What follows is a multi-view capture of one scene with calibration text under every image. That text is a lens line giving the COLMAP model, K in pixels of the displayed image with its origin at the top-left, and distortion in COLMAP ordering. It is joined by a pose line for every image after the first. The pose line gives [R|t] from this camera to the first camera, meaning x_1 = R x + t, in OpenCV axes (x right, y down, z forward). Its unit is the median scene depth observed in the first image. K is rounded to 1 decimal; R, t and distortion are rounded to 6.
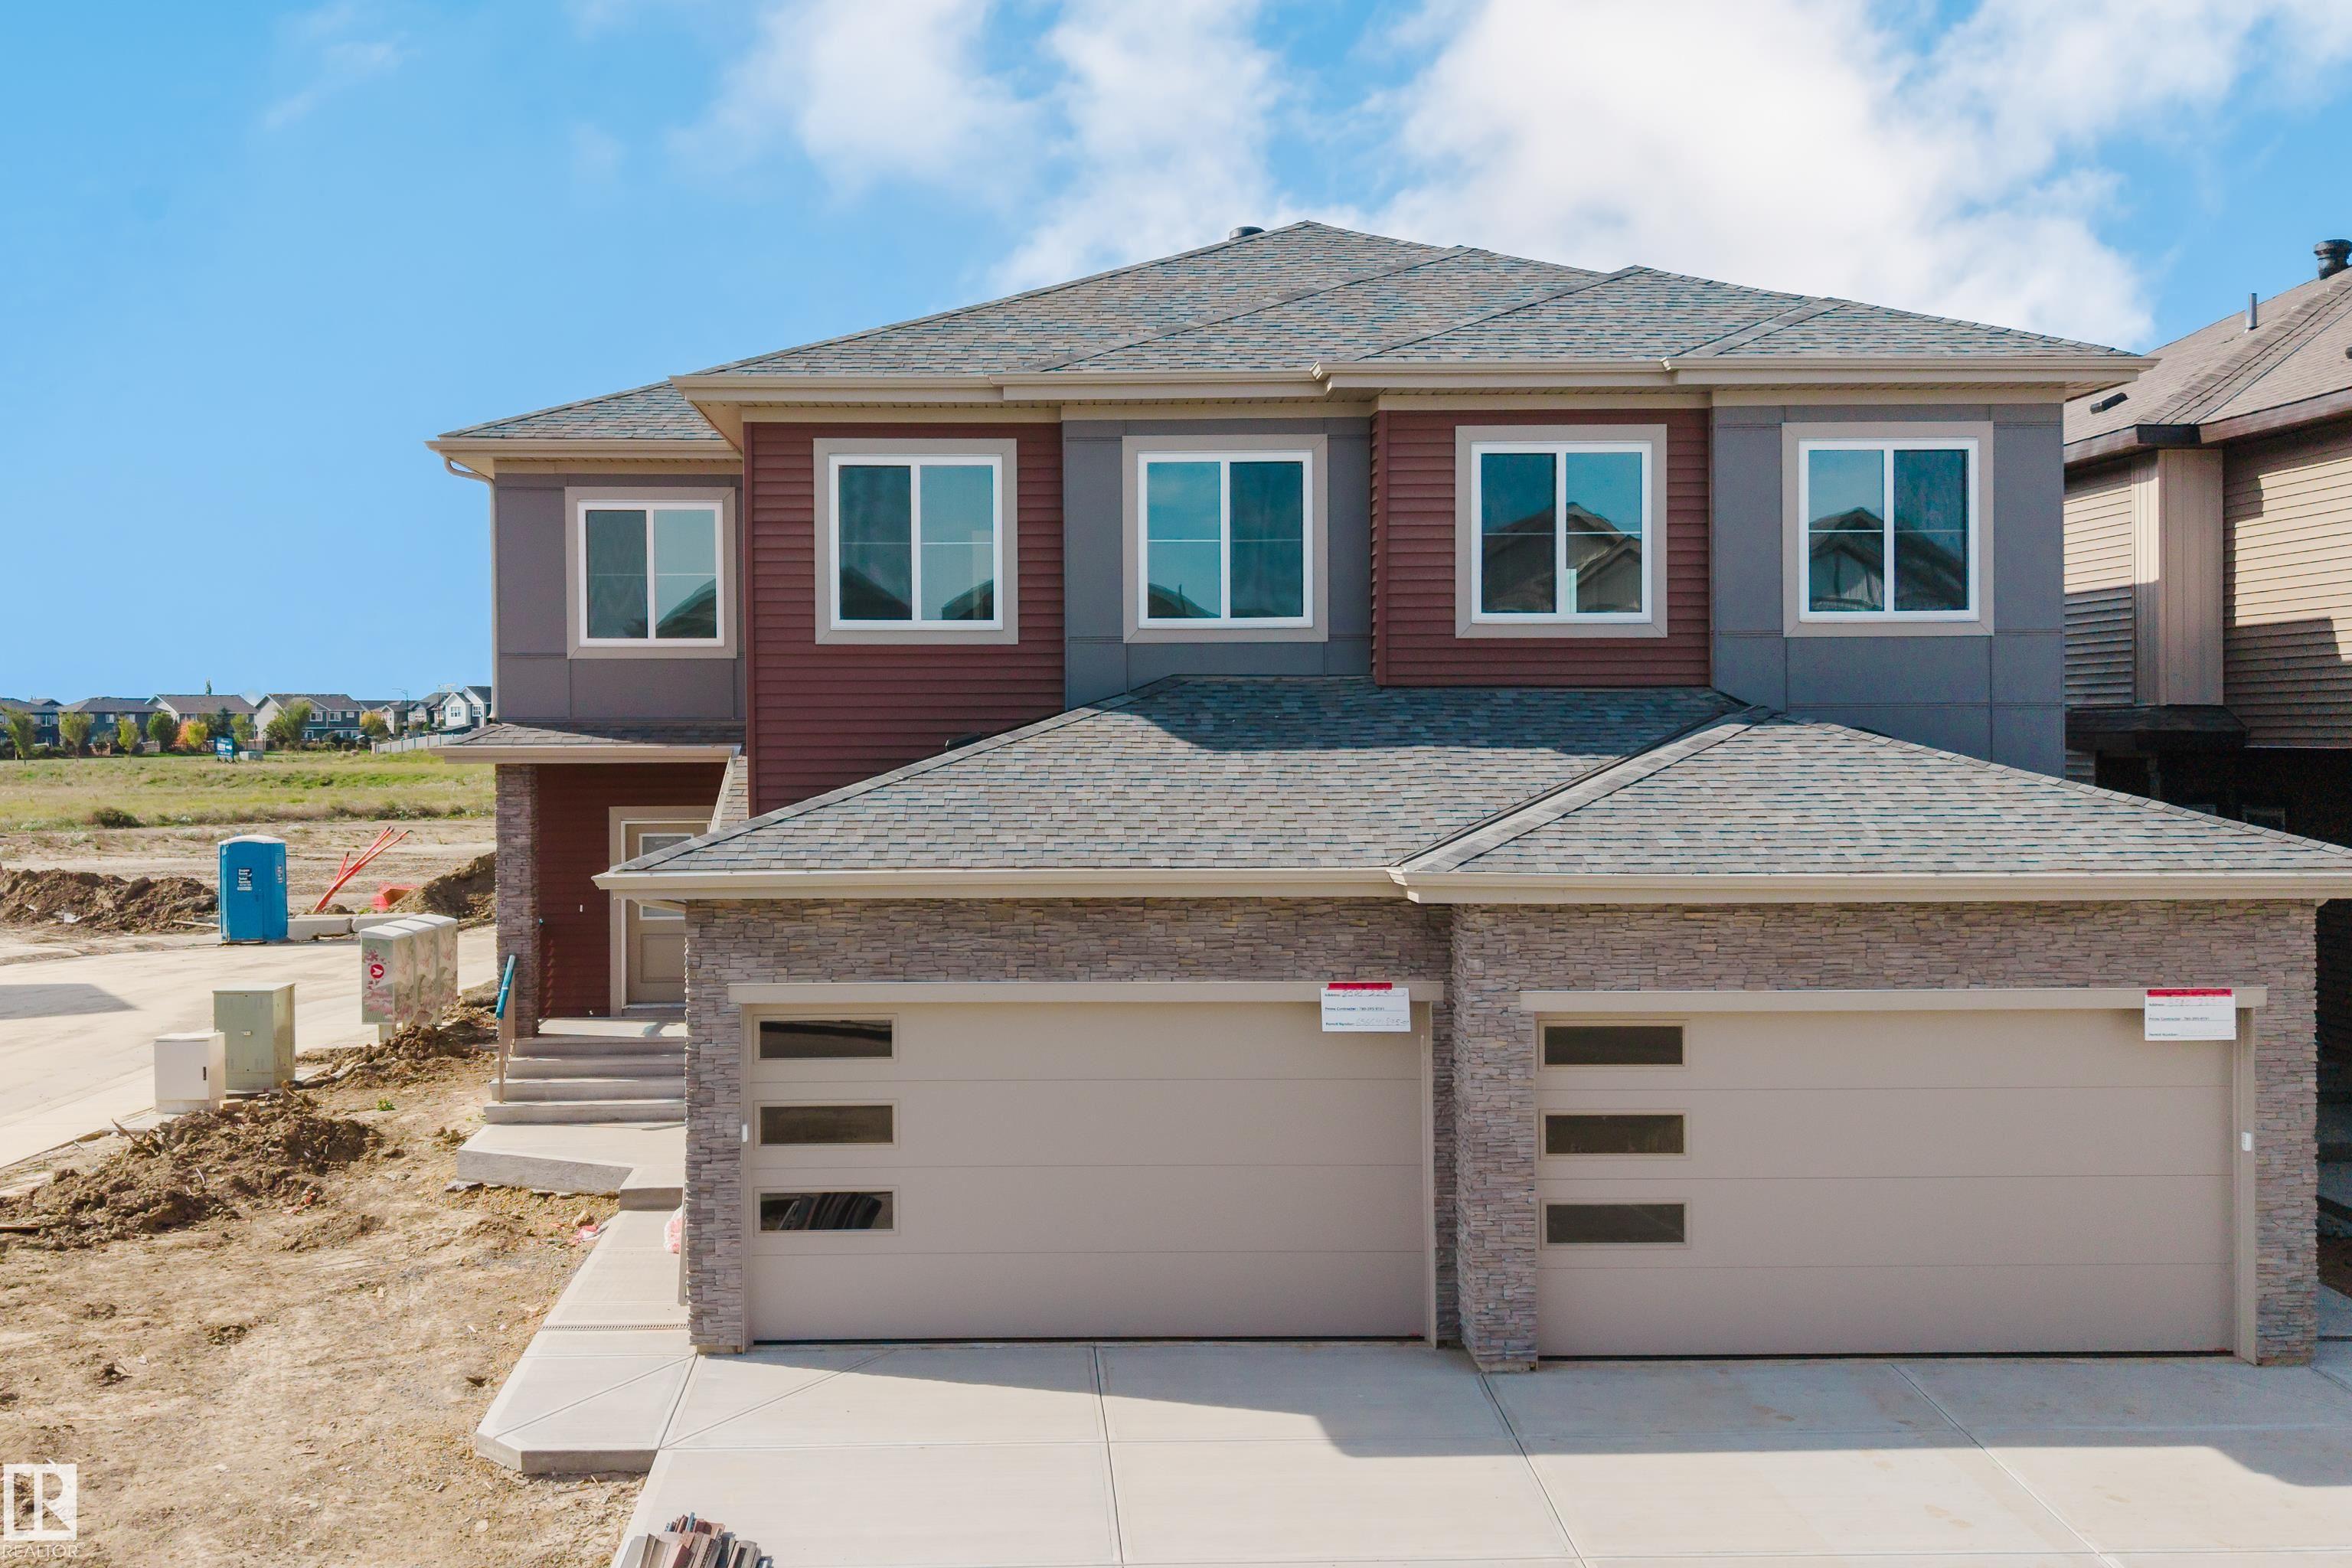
lens RADIAL K [[2997.8, 0, 1120.5], [0, 2997.8, 784.6], [0, 0, 1]] dist [0.077551, -0.406469]
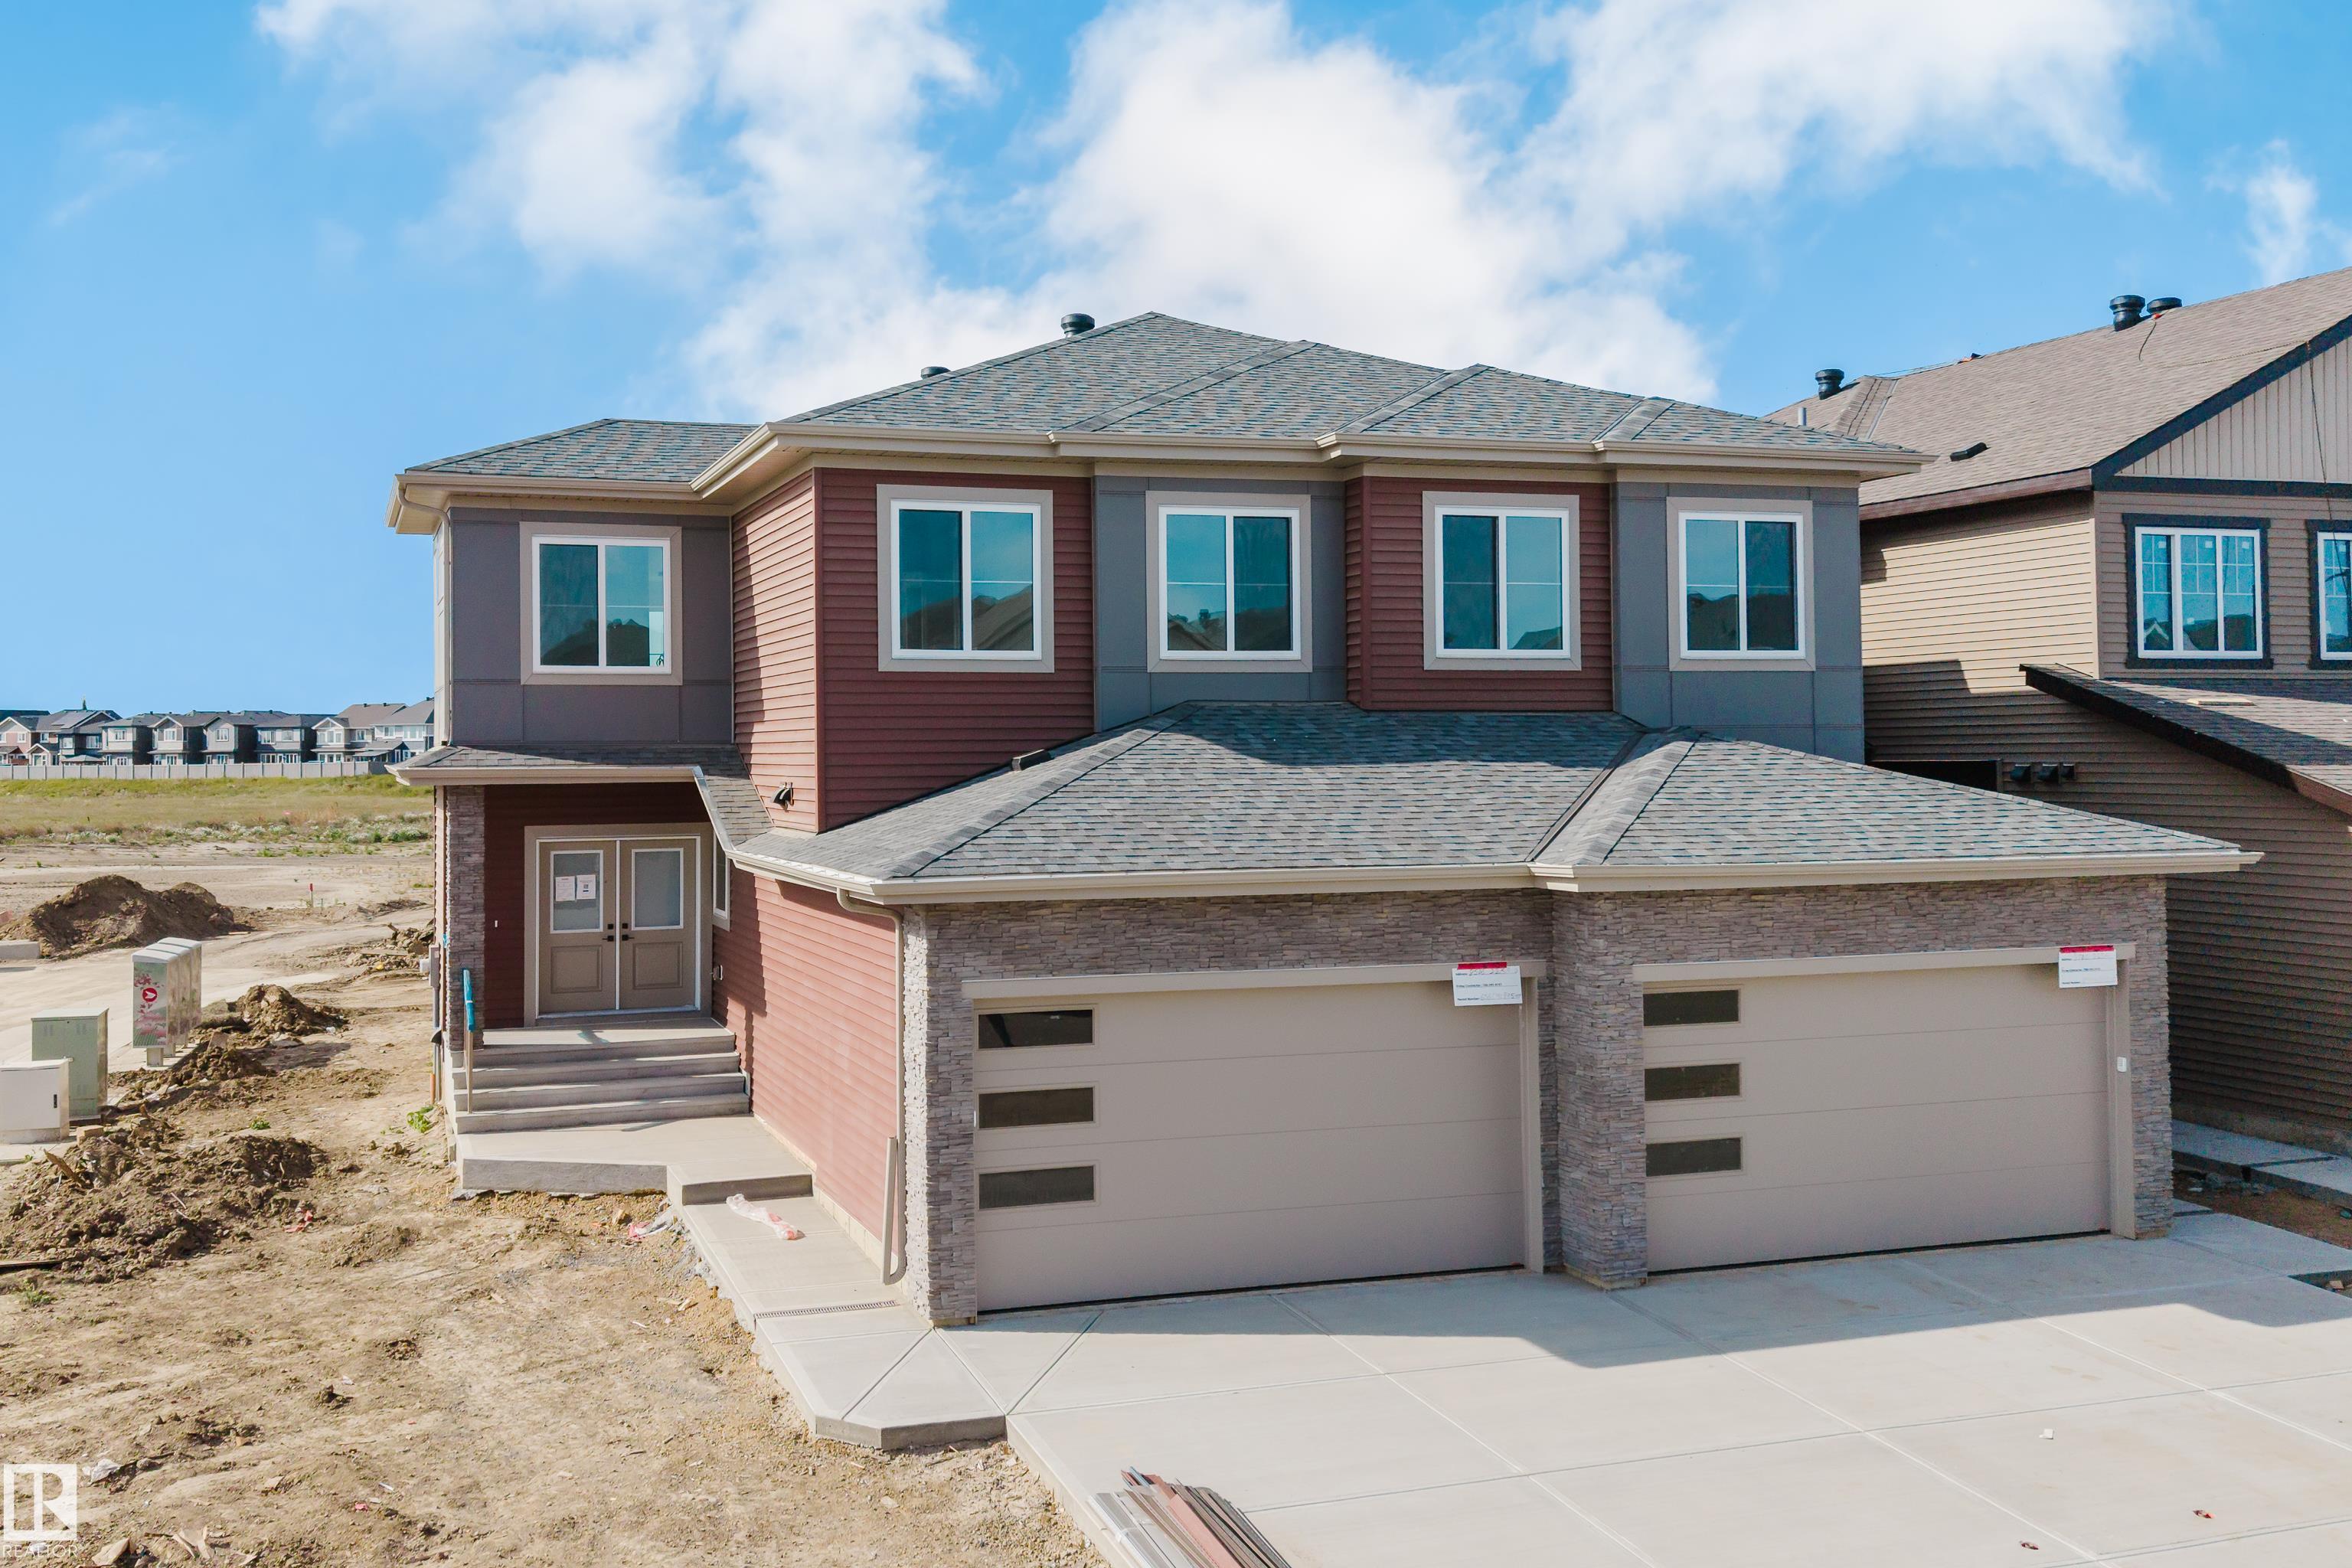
lens RADIAL K [[2643.8, 0, 1105.3], [0, 2643.8, 681.4], [0, 0, 1]] dist [0.046008, -0.209467]
pose [[0.937754, 0.005904, 0.347250, -0.388550], [0.010963, 0.998854, -0.046587, 0.002881], [-0.347127, 0.047494, 0.936615, 0.074697]]
